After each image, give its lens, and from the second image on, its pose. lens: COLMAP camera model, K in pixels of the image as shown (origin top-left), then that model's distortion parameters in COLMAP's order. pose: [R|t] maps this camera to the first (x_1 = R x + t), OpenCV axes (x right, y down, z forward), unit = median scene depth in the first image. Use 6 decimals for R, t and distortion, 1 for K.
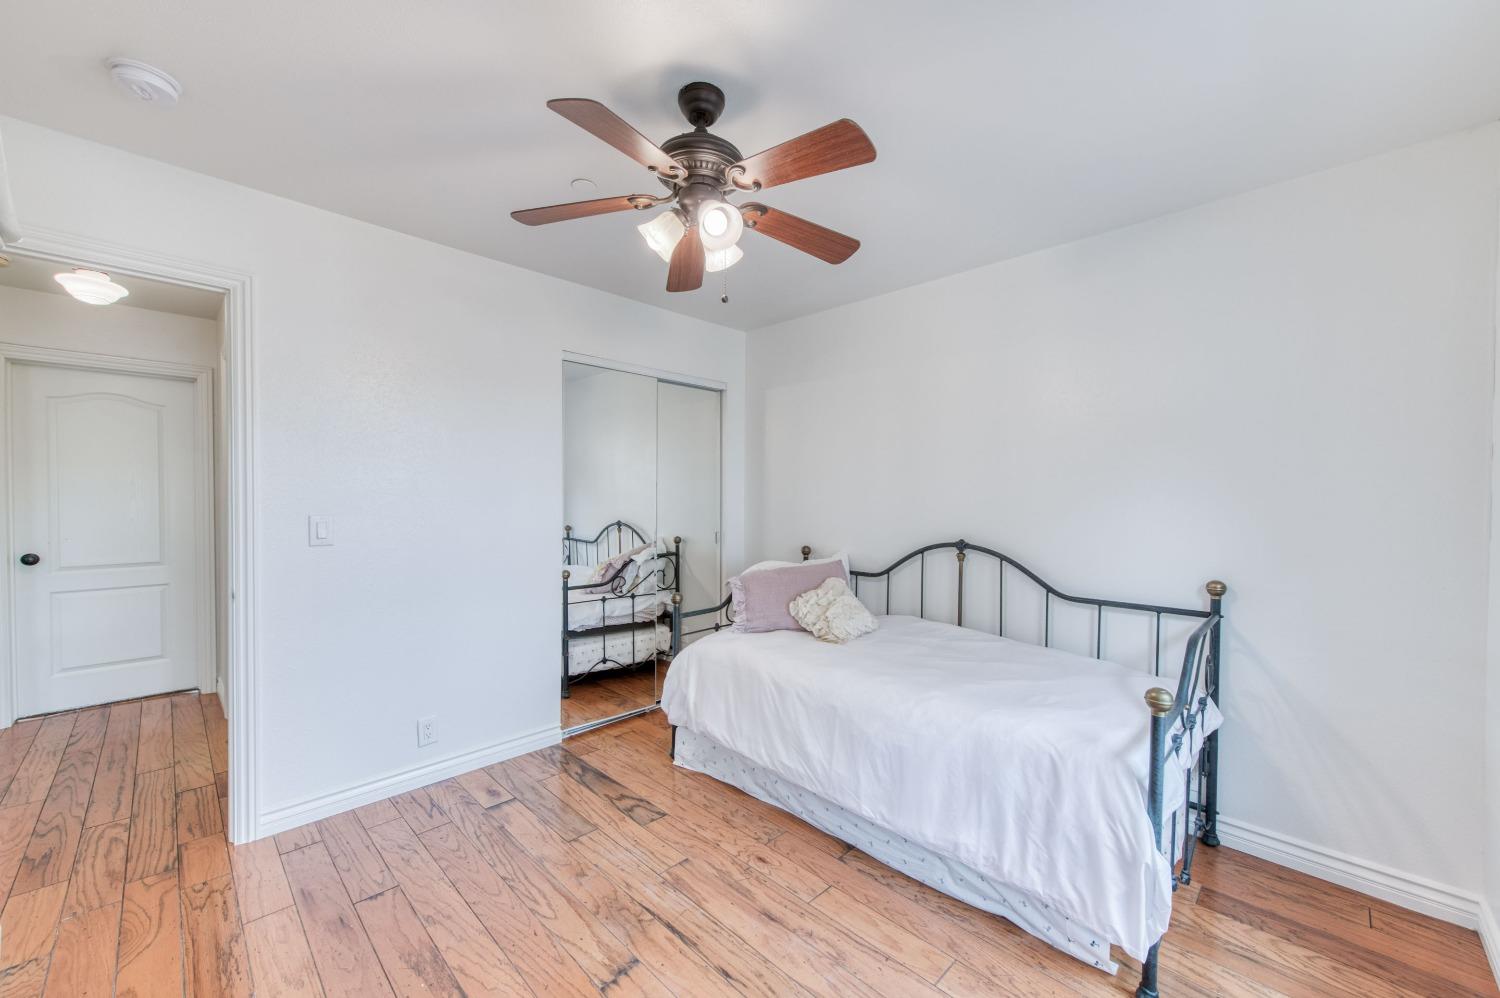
lens RADIAL K [[586.1, 0, 749.8], [0, 586.1, 494.7], [0, 0, 1]] dist [0.004041, -0.000148]
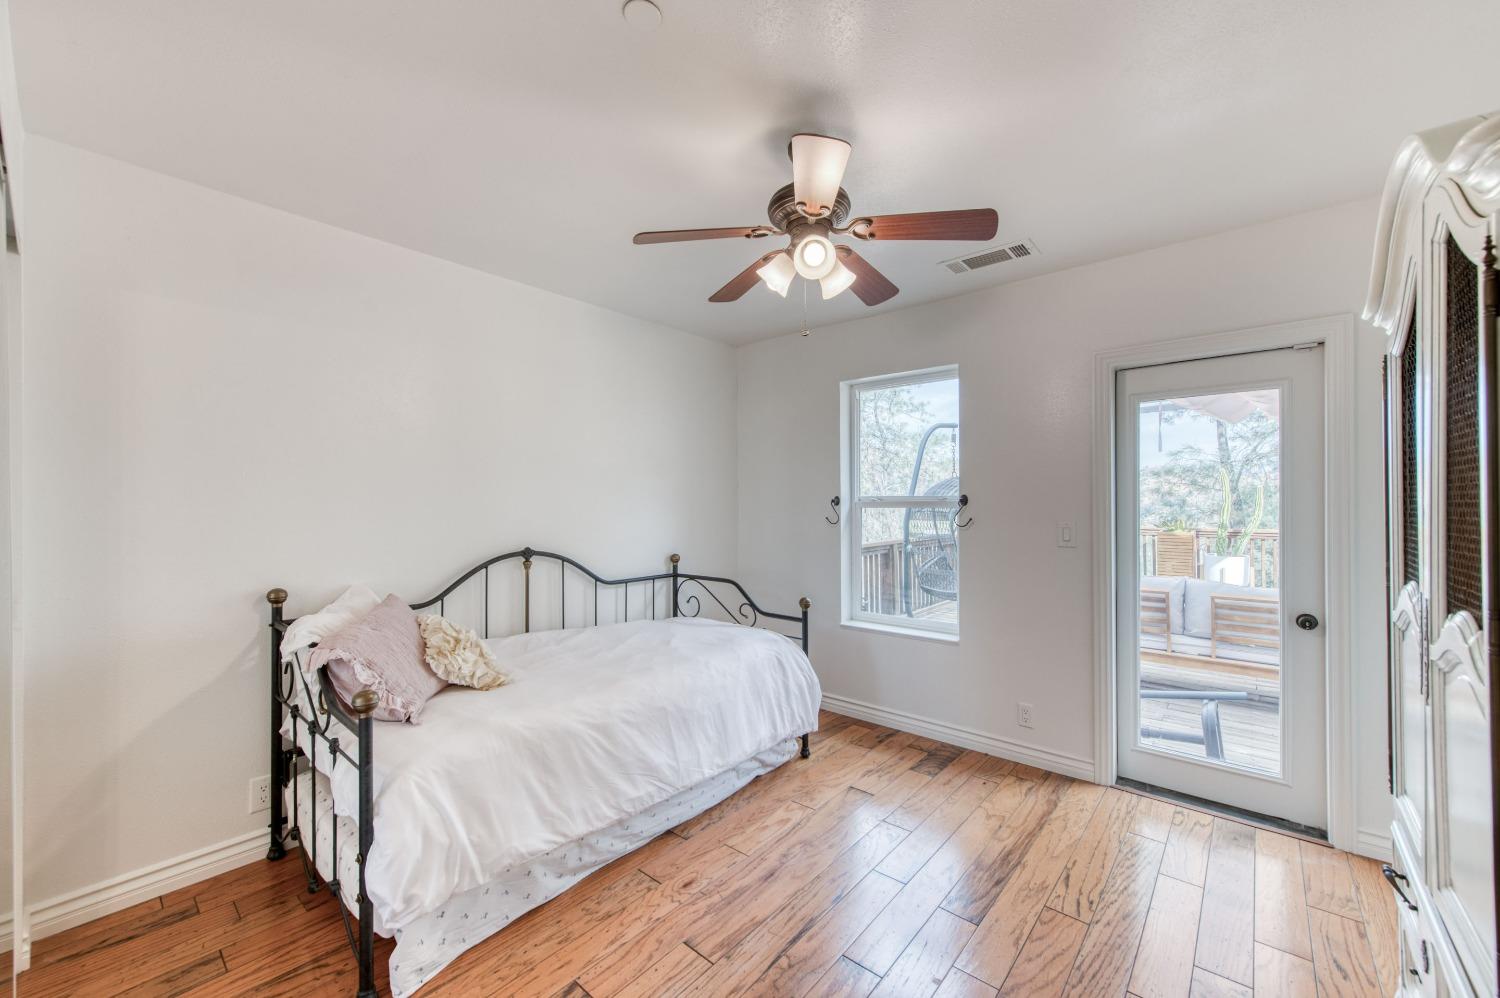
lens RADIAL K [[586.1, 0, 750.0], [0, 586.1, 503.2], [0, 0, 1]] dist [0.004041, -0.000148]
pose [[-0.076454, -0.004261, 0.997064, -0.877091], [0.003994, 0.999982, 0.004580, -0.003047], [-0.997065, 0.004333, -0.076436, 0.904960]]
